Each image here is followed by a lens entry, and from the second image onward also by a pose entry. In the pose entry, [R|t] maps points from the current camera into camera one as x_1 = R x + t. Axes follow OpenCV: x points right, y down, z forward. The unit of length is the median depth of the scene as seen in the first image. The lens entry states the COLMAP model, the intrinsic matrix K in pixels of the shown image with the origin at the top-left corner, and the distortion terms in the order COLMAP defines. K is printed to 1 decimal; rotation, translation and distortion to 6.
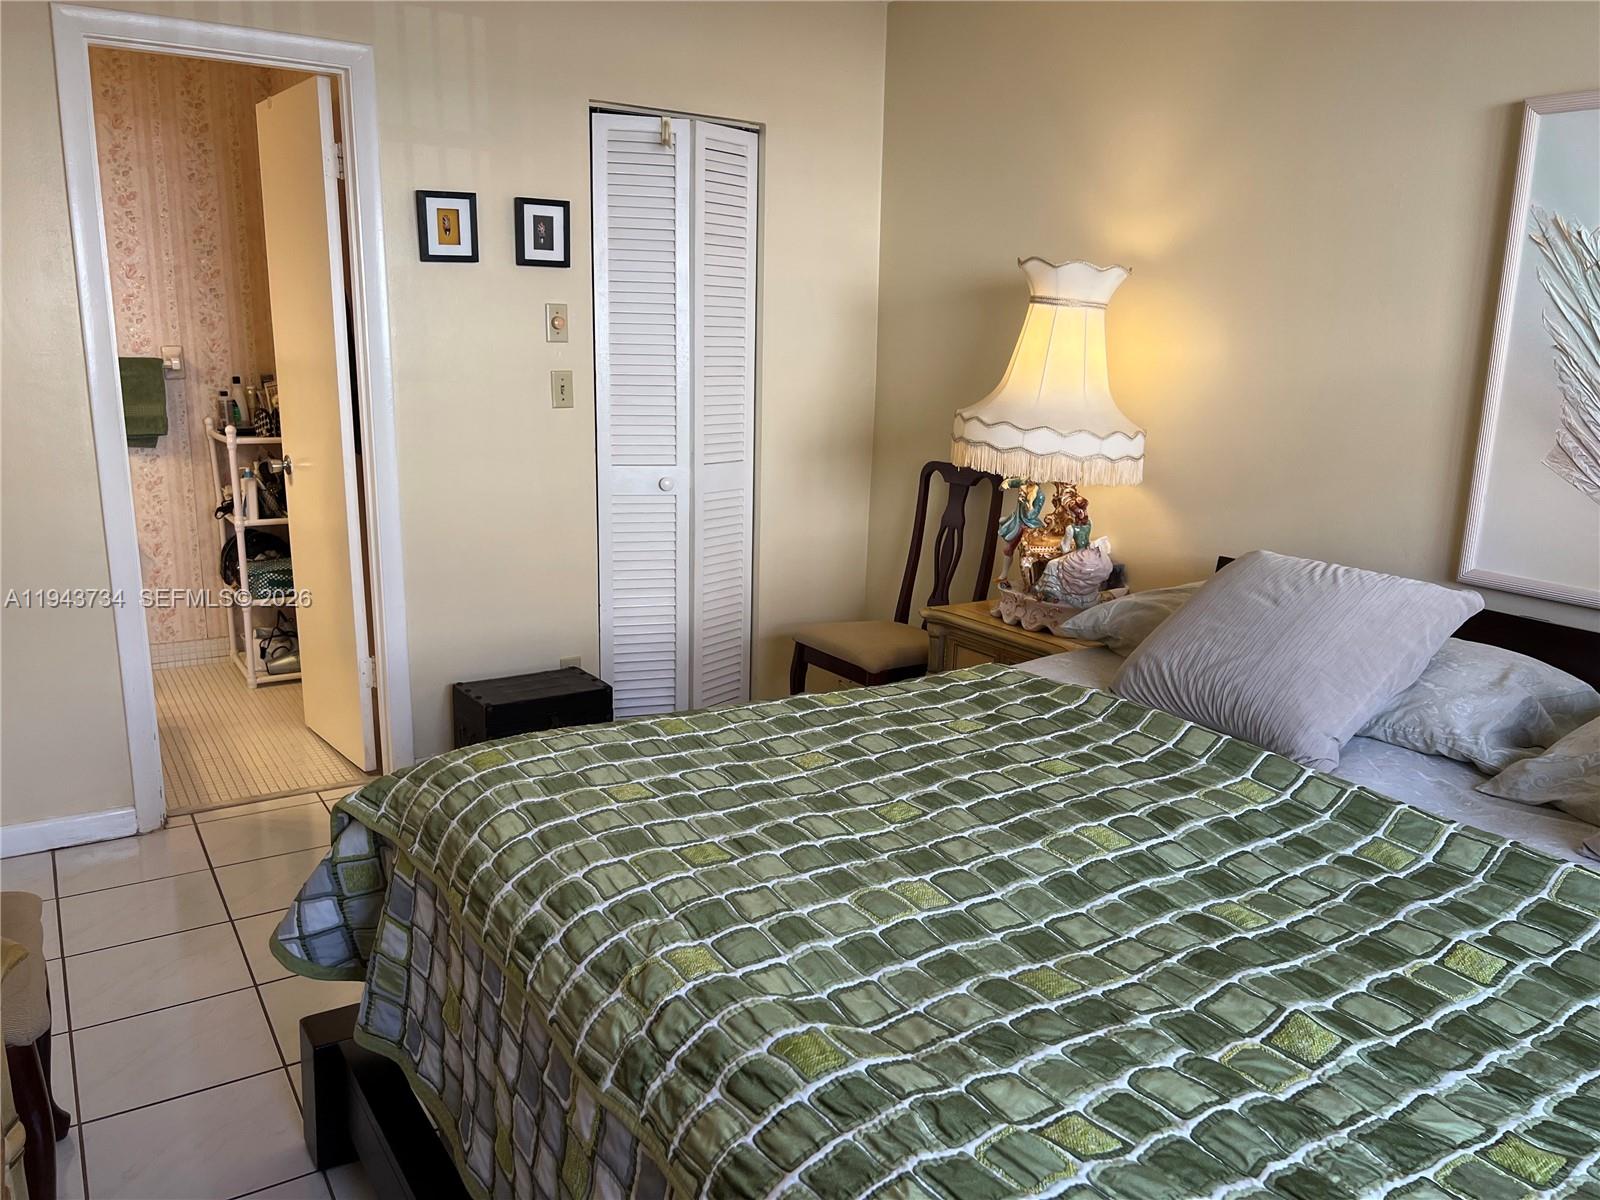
lens RADIAL K [[1209.8, 0, 799.3], [0, 1209.8, 604.2], [0, 0, 1]] dist [0.039691, -0.036235]
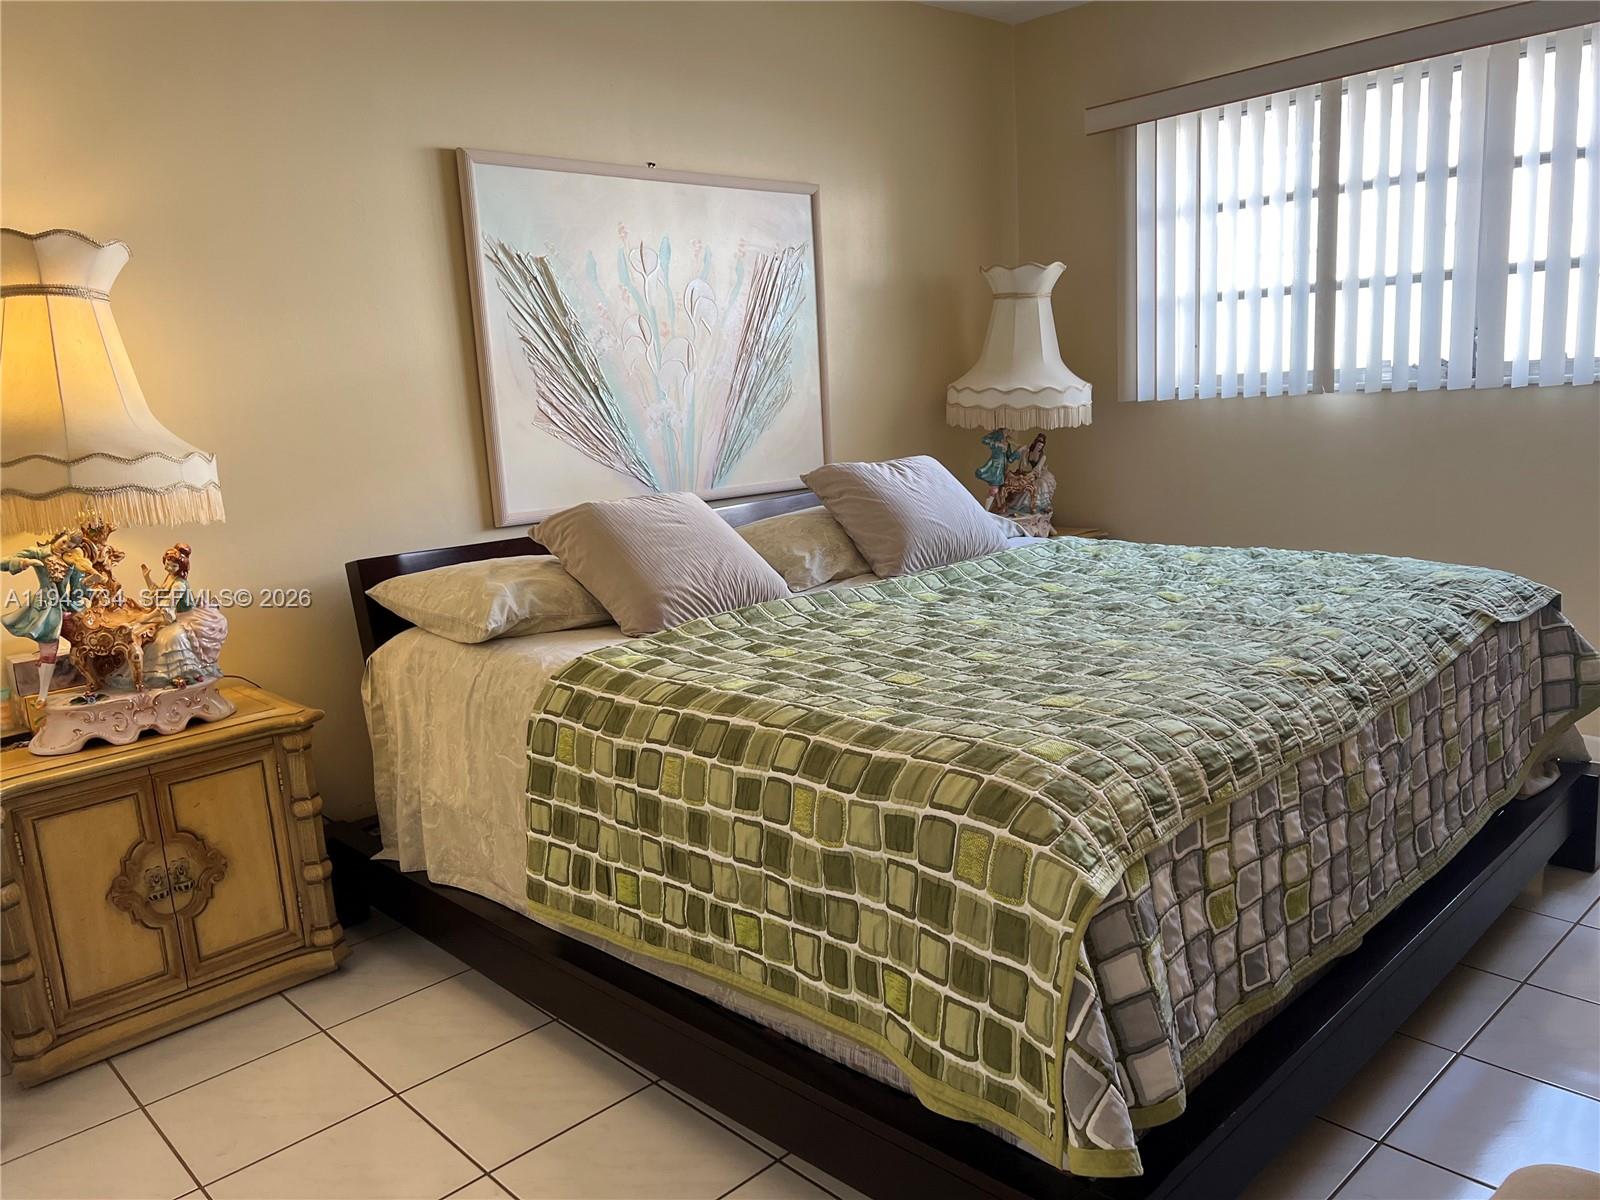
lens RADIAL K [[1209.8, 0, 806.0], [0, 1209.8, 599.6], [0, 0, 1]] dist [0.039691, -0.036235]
pose [[-0.236816, -0.192108, 0.952372, -0.820637], [0.252007, 0.934560, 0.251179, -0.198935], [-0.938302, 0.299487, -0.172906, 1.027313]]
